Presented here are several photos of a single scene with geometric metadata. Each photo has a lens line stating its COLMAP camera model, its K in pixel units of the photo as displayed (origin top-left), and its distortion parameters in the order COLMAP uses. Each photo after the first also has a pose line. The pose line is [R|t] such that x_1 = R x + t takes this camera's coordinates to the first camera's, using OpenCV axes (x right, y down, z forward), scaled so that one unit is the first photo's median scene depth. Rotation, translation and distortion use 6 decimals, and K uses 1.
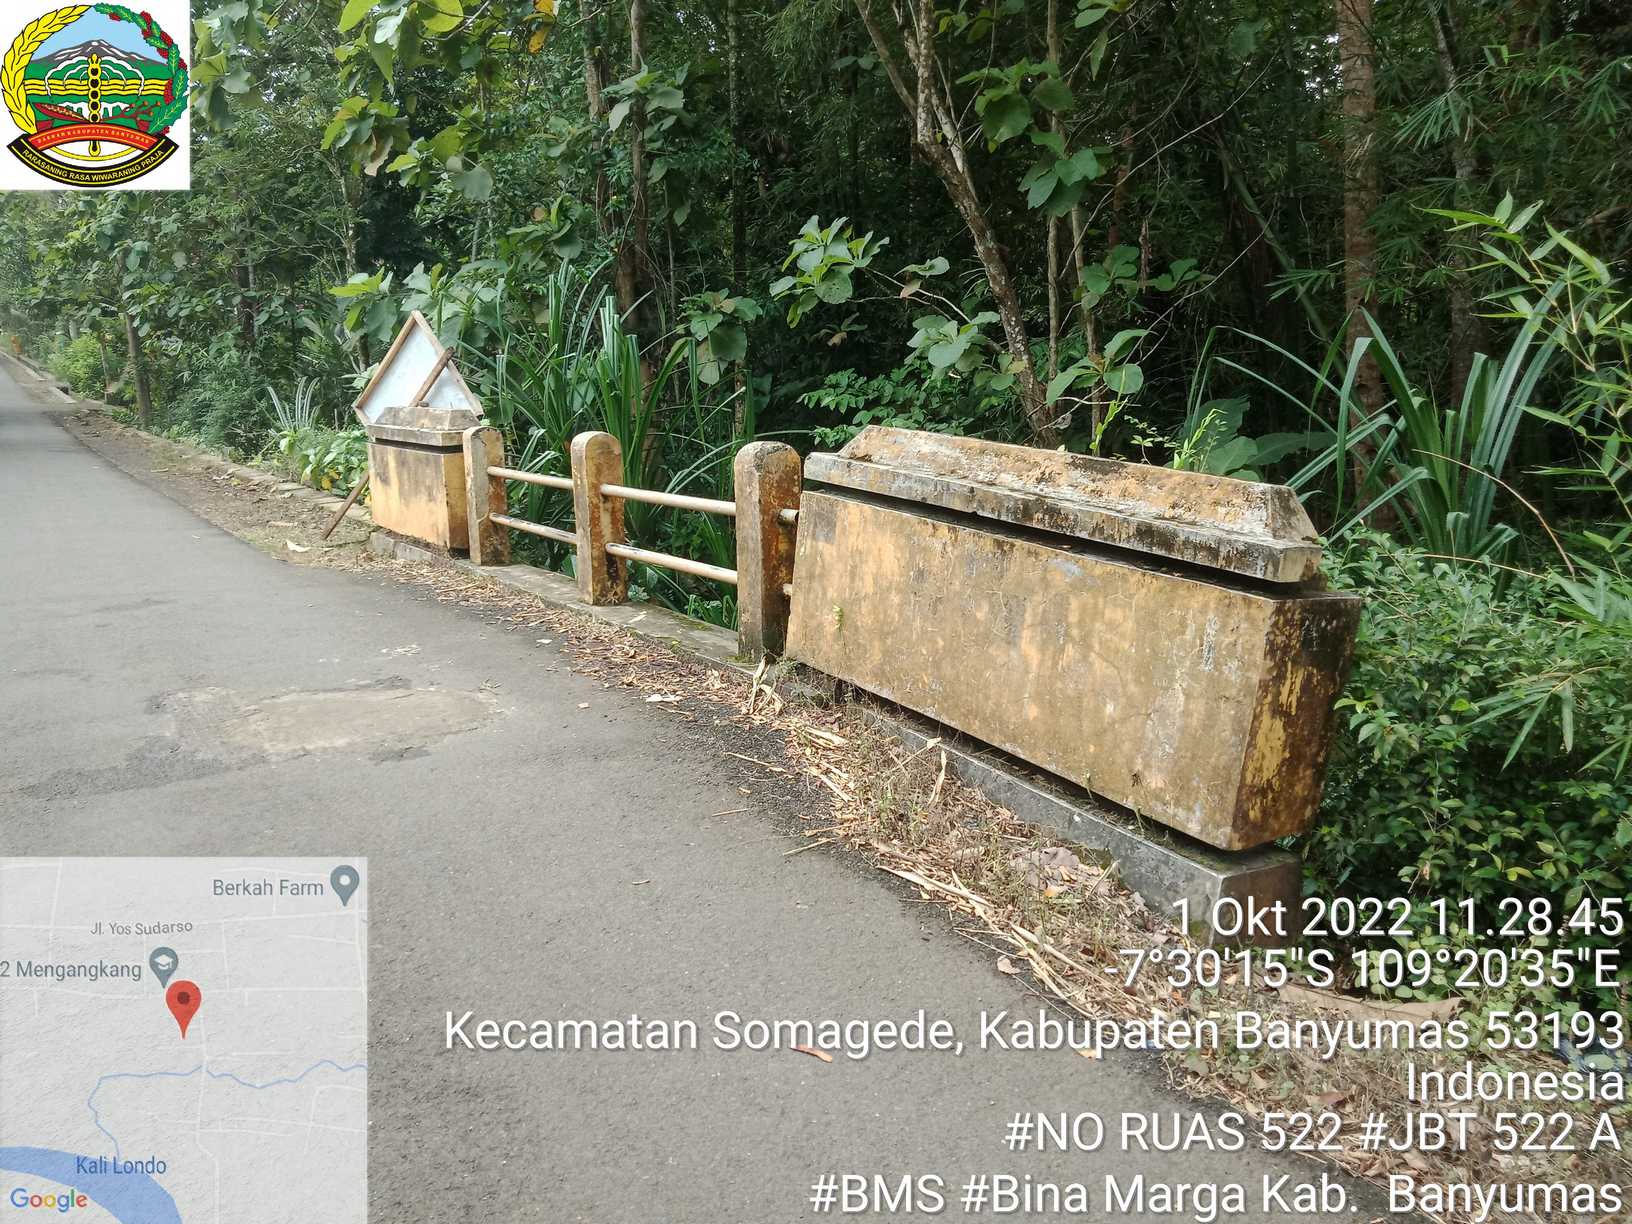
lens RADIAL K [[1202.7, 0, 816.0], [0, 1202.7, 612.0], [0, 0, 1]] dist [0.037765, -0.037731]
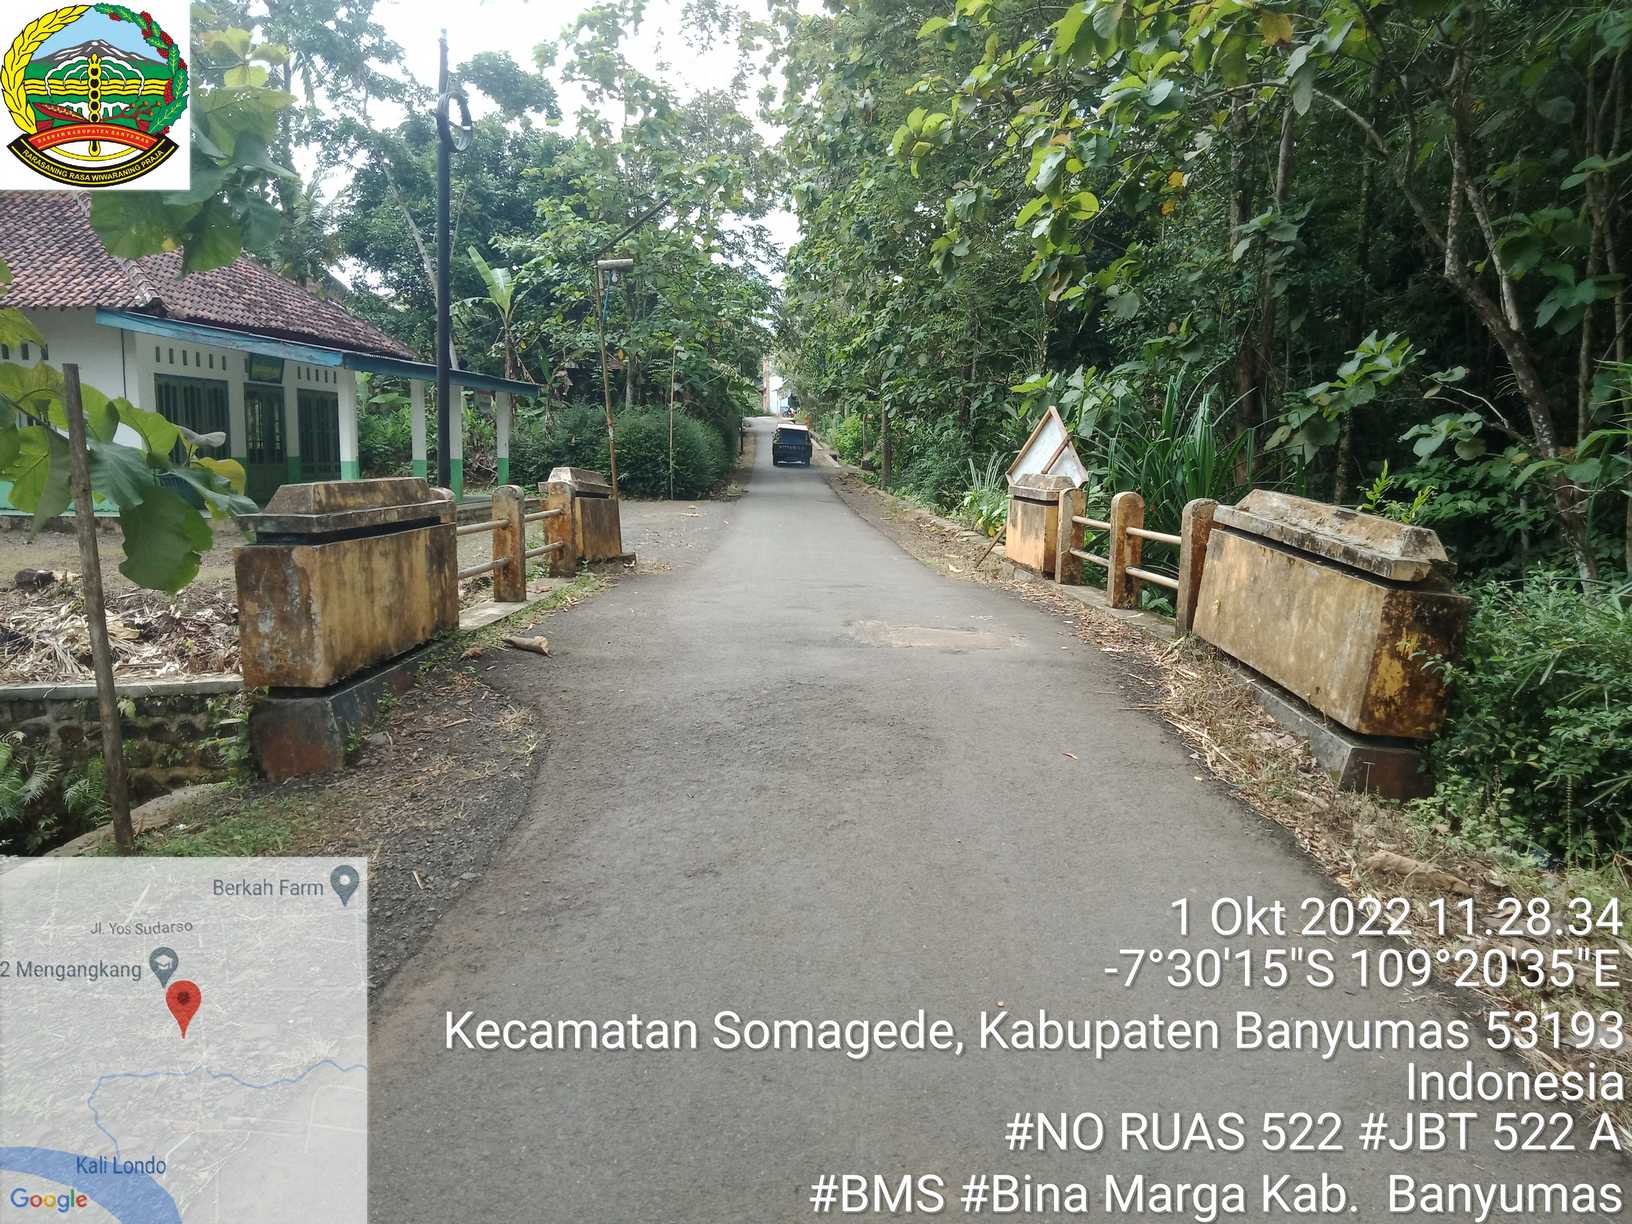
lens RADIAL K [[1202.7, 0, 816.0], [0, 1202.7, 612.0], [0, 0, 1]] dist [0.037765, -0.037731]
pose [[0.844903, 0.098993, -0.525680, 0.194010], [-0.132046, 0.990912, -0.025628, 0.057786], [0.518365, 0.091067, 0.850297, -0.302522]]
